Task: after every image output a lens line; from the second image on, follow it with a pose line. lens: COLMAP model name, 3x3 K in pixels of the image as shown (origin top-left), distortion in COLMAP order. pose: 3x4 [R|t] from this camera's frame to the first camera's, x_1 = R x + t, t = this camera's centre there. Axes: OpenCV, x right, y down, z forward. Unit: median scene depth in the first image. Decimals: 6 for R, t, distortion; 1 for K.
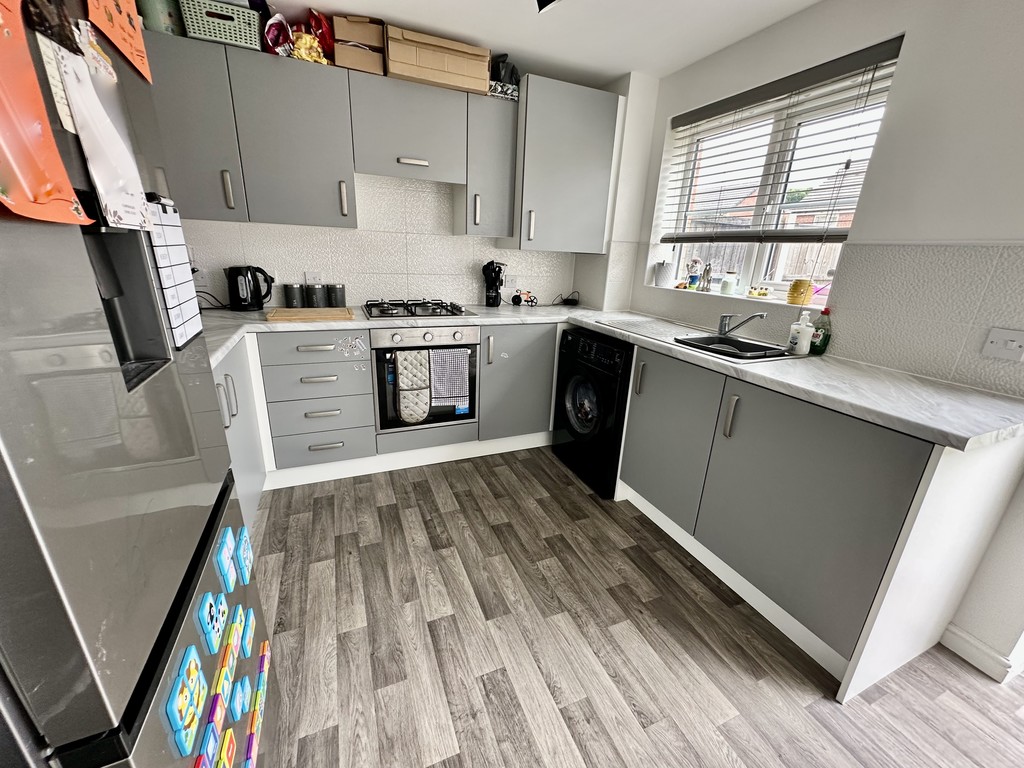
lens RADIAL K [[408.7, 0, 510.5], [0, 408.7, 381.7], [0, 0, 1]] dist [-0.002349, 0.000838]
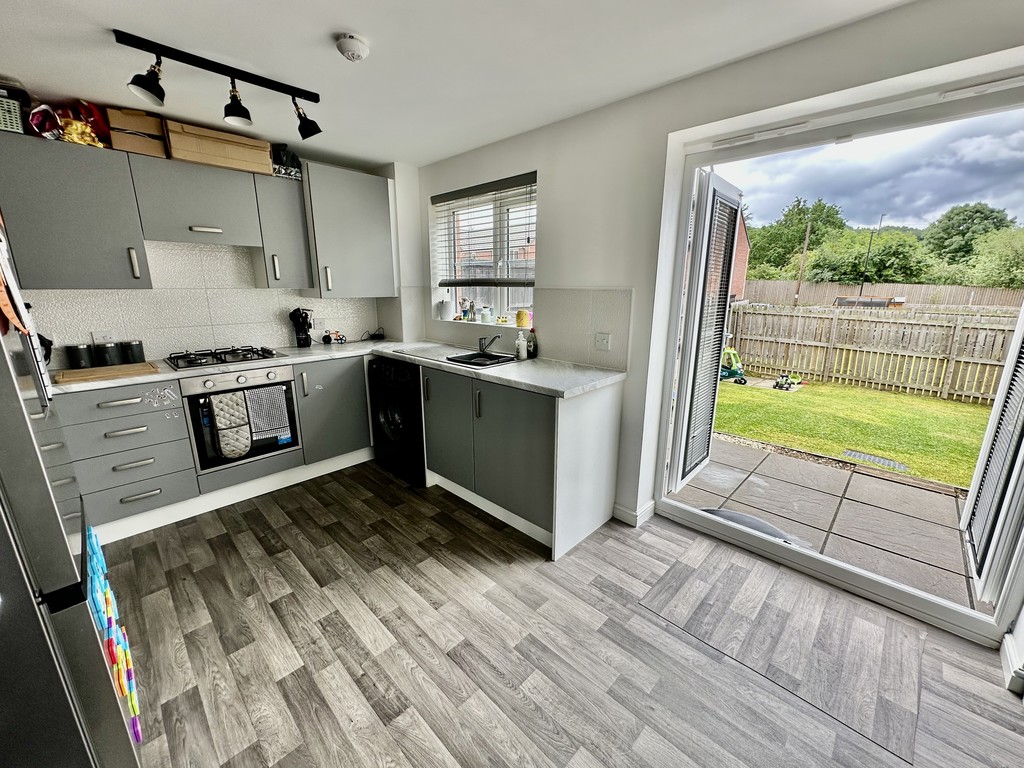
lens RADIAL K [[408.7, 0, 510.5], [0, 408.7, 381.7], [0, 0, 1]] dist [-0.002349, 0.000838]
pose [[0.920966, -0.129861, 0.367365, 0.074915], [0.154395, 0.987276, -0.038066, 0.058880], [-0.357748, 0.091777, 0.929297, -0.346950]]
